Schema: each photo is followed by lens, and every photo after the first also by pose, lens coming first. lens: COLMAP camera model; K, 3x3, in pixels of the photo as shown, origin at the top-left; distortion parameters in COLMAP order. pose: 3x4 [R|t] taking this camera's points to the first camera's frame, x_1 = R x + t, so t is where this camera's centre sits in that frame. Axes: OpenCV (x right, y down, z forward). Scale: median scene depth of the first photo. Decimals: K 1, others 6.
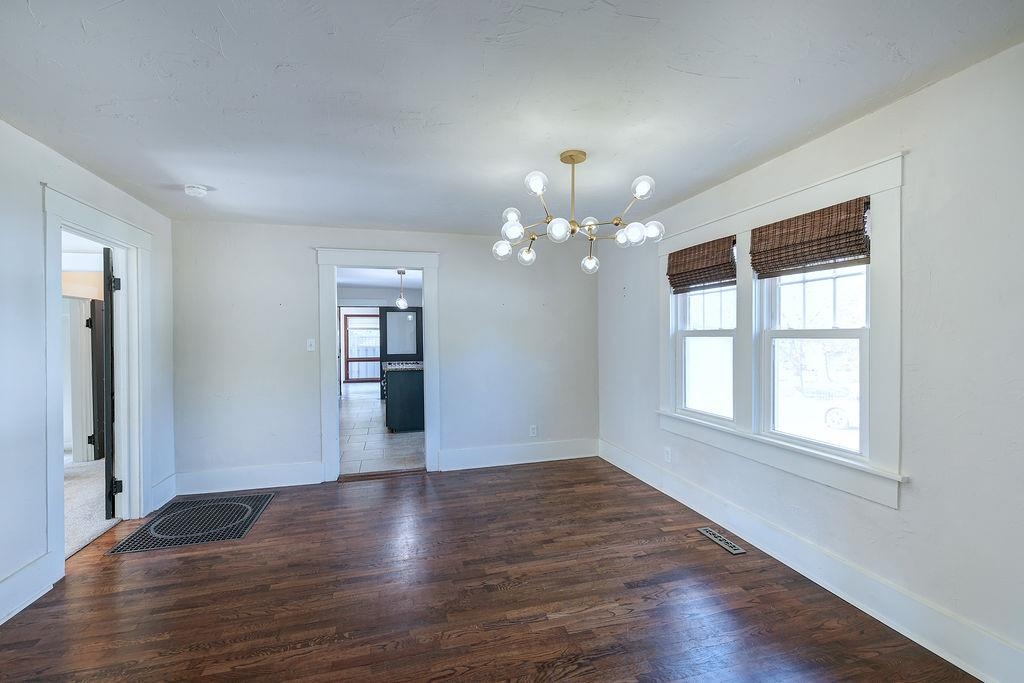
lens RADIAL K [[435.2, 0, 489.2], [0, 435.2, 340.8], [0, 0, 1]] dist [0.000009, 0.000263]
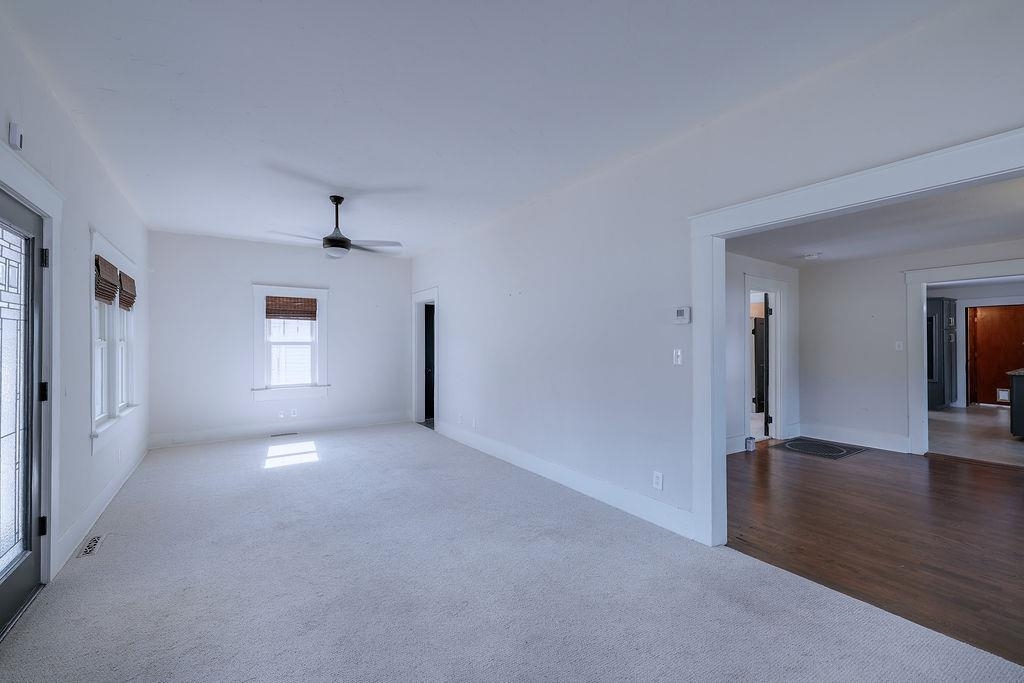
lens RADIAL K [[429.7, 0, 528.7], [0, 429.7, 340.4], [0, 0, 1]] dist [0.000447, 0.000313]
pose [[0.360790, 0.000994, -0.932647, 0.503635], [-0.007718, 0.999968, -0.001919, 0.005079], [0.932615, 0.007891, 0.360786, -0.647717]]
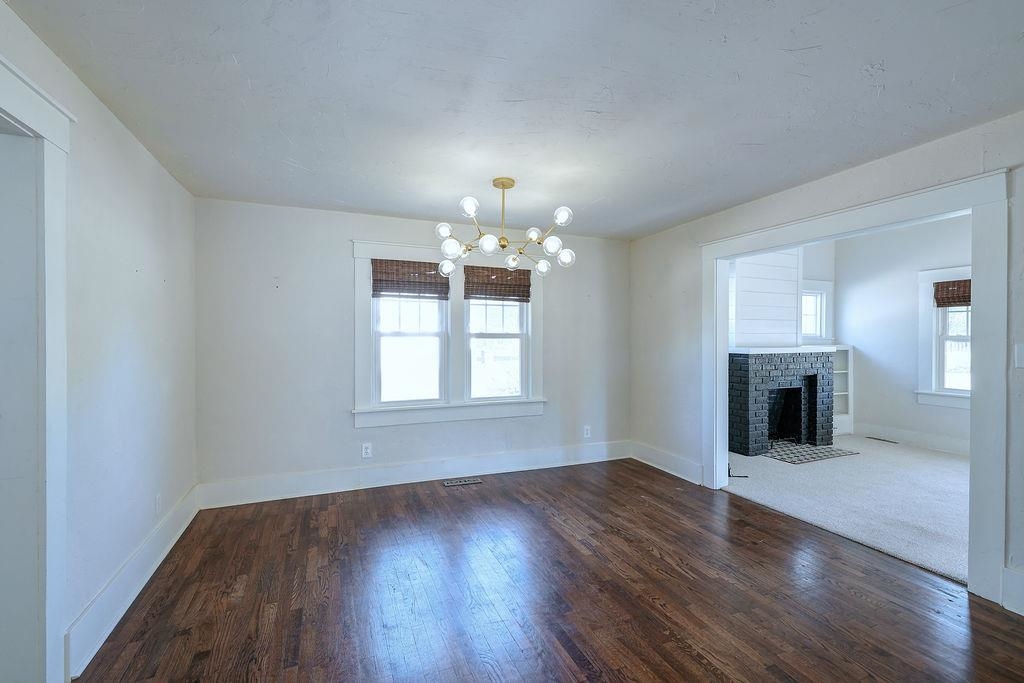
lens RADIAL K [[429.7, 0, 528.7], [0, 429.7, 340.4], [0, 0, 1]] dist [0.000447, 0.000313]
pose [[-0.177291, -0.001011, 0.984158, -0.765417], [0.008145, 0.999964, 0.002494, -0.000614], [-0.984125, 0.008458, -0.177276, 0.912172]]
